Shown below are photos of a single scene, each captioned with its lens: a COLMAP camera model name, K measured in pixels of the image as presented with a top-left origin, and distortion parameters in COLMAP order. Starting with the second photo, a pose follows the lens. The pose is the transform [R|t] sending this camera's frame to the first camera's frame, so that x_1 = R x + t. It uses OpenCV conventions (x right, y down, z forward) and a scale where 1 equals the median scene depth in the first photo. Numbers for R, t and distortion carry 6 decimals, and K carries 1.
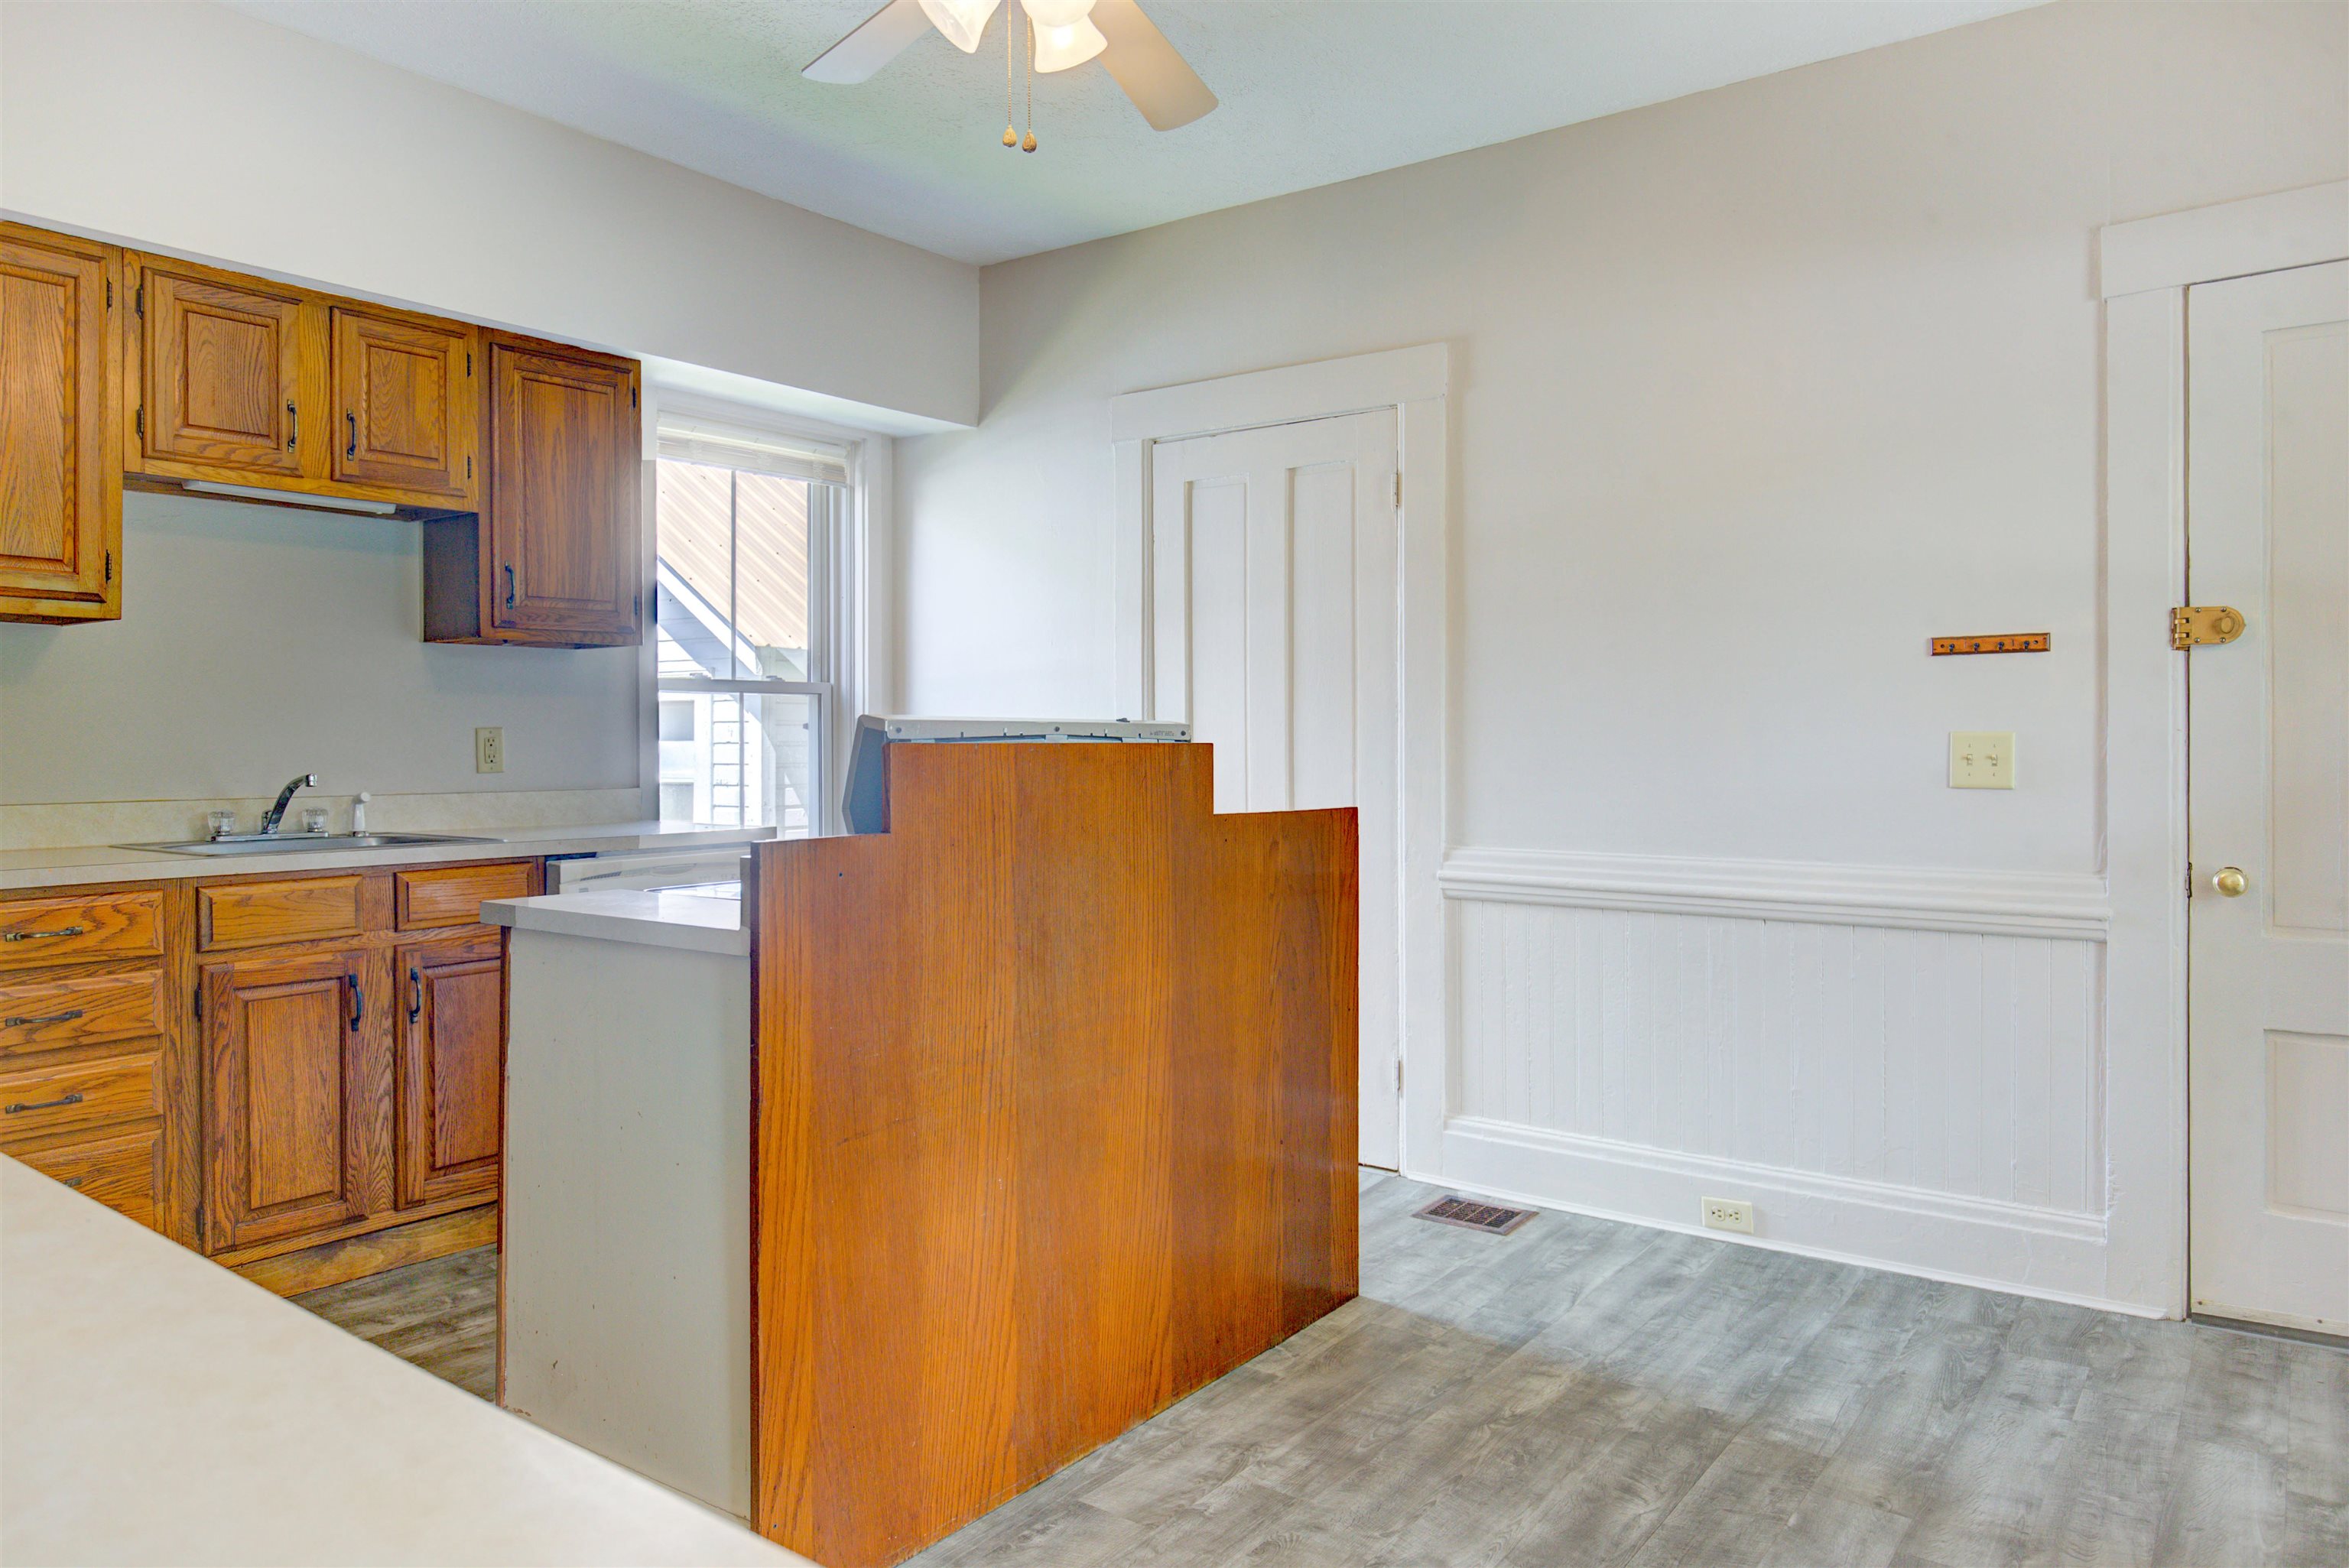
lens RADIAL K [[1540.2, 0, 1173.5], [0, 1540.2, 737.0], [0, 0, 1]] dist [0.000720, 0.000291]
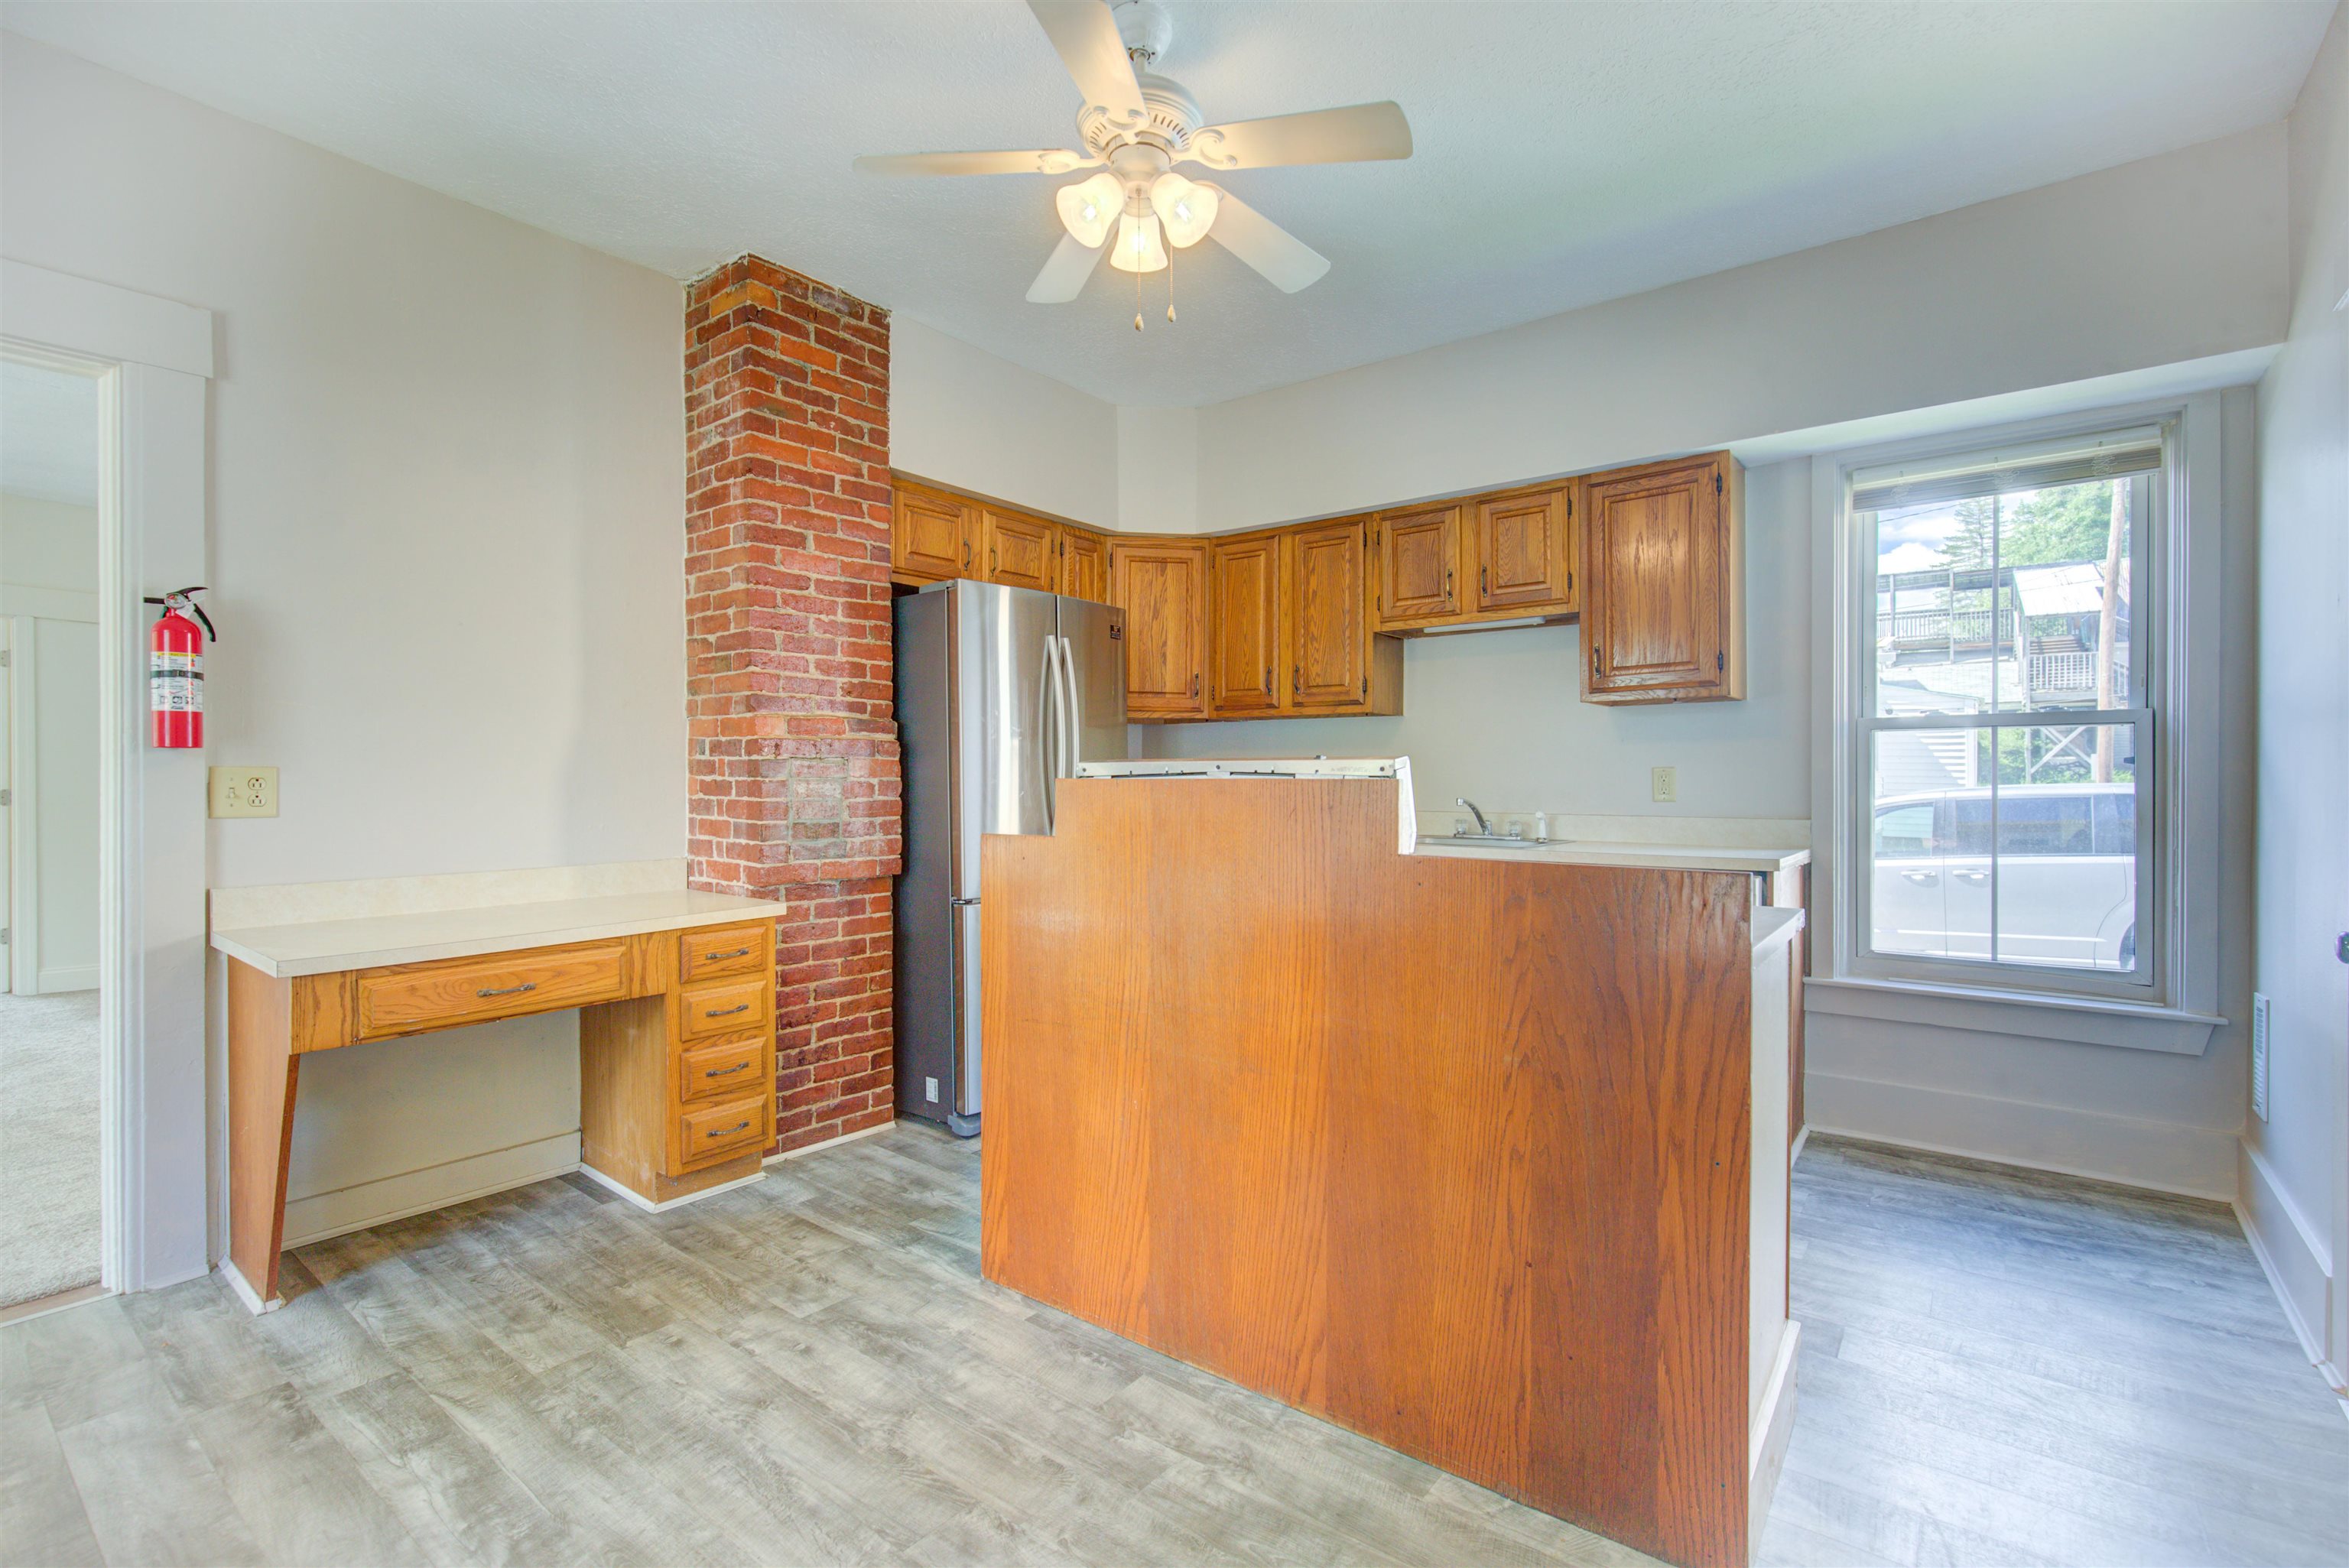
lens RADIAL K [[1074.0, 0, 1169.8], [0, 1074.0, 778.4], [0, 0, 1]] dist [0.000255, -0.000189]
pose [[-0.021859, -0.000111, -0.999761, 0.693567], [0.002415, 0.999997, -0.000164, 0.003367], [0.999758, -0.002418, -0.021859, 0.879064]]
